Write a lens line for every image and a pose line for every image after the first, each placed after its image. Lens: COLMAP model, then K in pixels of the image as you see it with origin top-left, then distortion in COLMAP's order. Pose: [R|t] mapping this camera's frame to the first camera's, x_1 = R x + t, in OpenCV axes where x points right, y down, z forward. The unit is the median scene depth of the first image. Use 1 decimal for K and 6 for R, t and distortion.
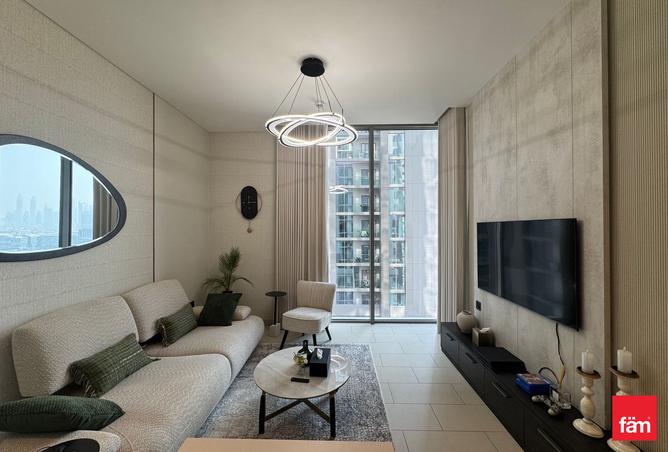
lens RADIAL K [[266.7, 0, 333.0], [0, 266.7, 226.4], [0, 0, 1]] dist [-0.001603, 0.000461]
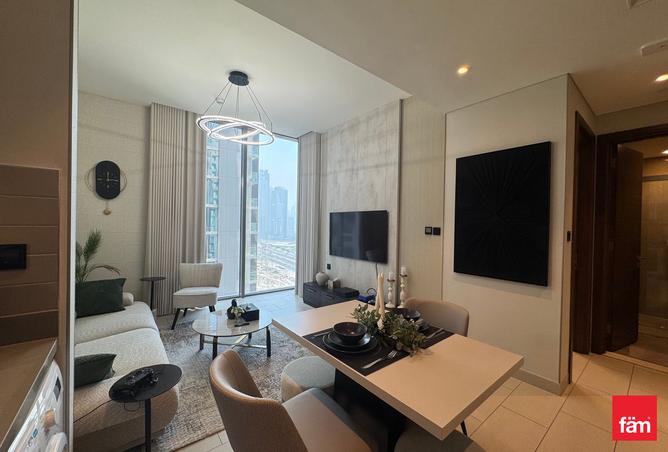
lens RADIAL K [[266.7, 0, 332.0], [0, 266.7, 226.3], [0, 0, 1]] dist [-0.001603, 0.000461]
pose [[0.765630, 0.011880, 0.643171, -0.478744], [-0.024006, 0.999661, 0.010111, 0.053500], [-0.642833, -0.023181, 0.765656, -0.205749]]
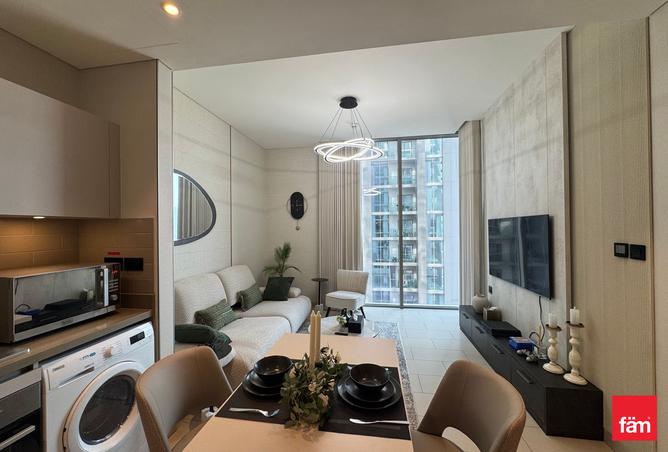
lens RADIAL K [[266.7, 0, 333.7], [0, 266.7, 226.7], [0, 0, 1]] dist [-0.001603, 0.000461]
pose [[0.991188, -0.007590, -0.132244, 0.018319], [0.007687, 0.999970, 0.000221, 0.013894], [0.132239, -0.001235, 0.991217, -0.286953]]
